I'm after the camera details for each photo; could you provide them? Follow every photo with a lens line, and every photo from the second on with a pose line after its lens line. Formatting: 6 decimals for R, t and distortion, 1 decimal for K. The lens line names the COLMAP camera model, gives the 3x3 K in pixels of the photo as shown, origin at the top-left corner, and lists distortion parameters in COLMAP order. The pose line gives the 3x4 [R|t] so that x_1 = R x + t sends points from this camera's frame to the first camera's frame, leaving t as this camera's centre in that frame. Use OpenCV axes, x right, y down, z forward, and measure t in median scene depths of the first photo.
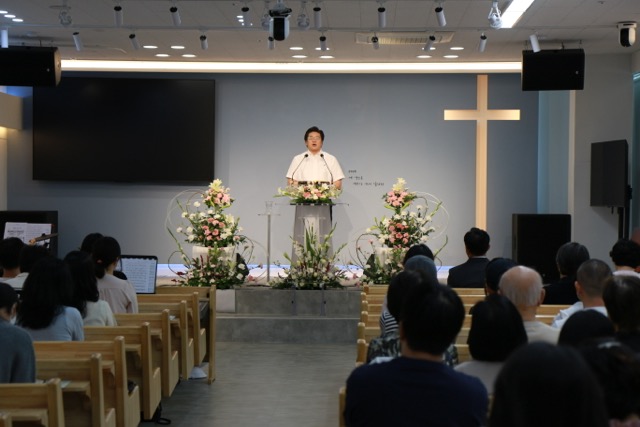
lens RADIAL K [[1503.2, 0, 320.0], [0, 1503.2, 213.5], [0, 0, 1]] dist [0.411588, 0.154393]
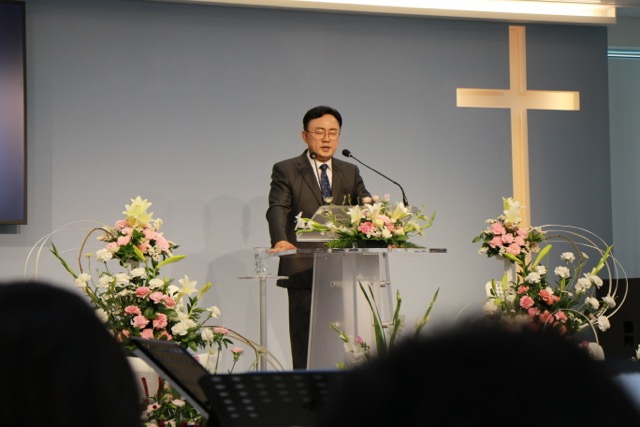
lens RADIAL K [[1503.2, 0, 320.0], [0, 1503.2, 213.5], [0, 0, 1]] dist [0.411588, 0.154393]
pose [[0.920508, 0.000771, 0.390723, -0.190363], [0.030337, 0.996838, -0.073439, 0.014904], [-0.389544, 0.079455, 0.917574, 0.597402]]
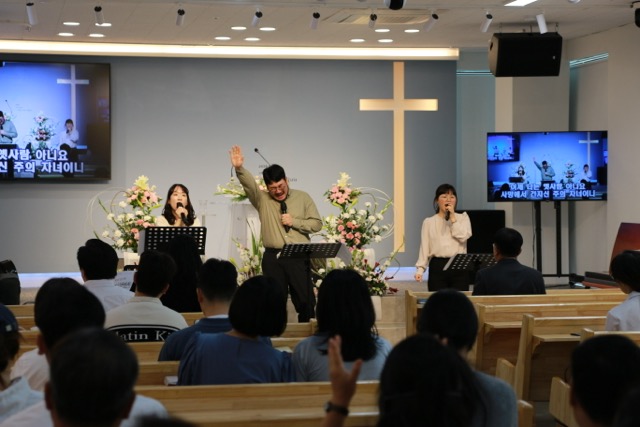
lens RADIAL K [[1503.2, 0, 320.0], [0, 1503.2, 213.5], [0, 0, 1]] dist [0.411588, 0.154393]
pose [[0.974385, -0.015004, 0.224384, -0.168286], [0.014549, 0.999887, 0.003682, -0.002437], [-0.224414, -0.000323, 0.974494, 0.115923]]
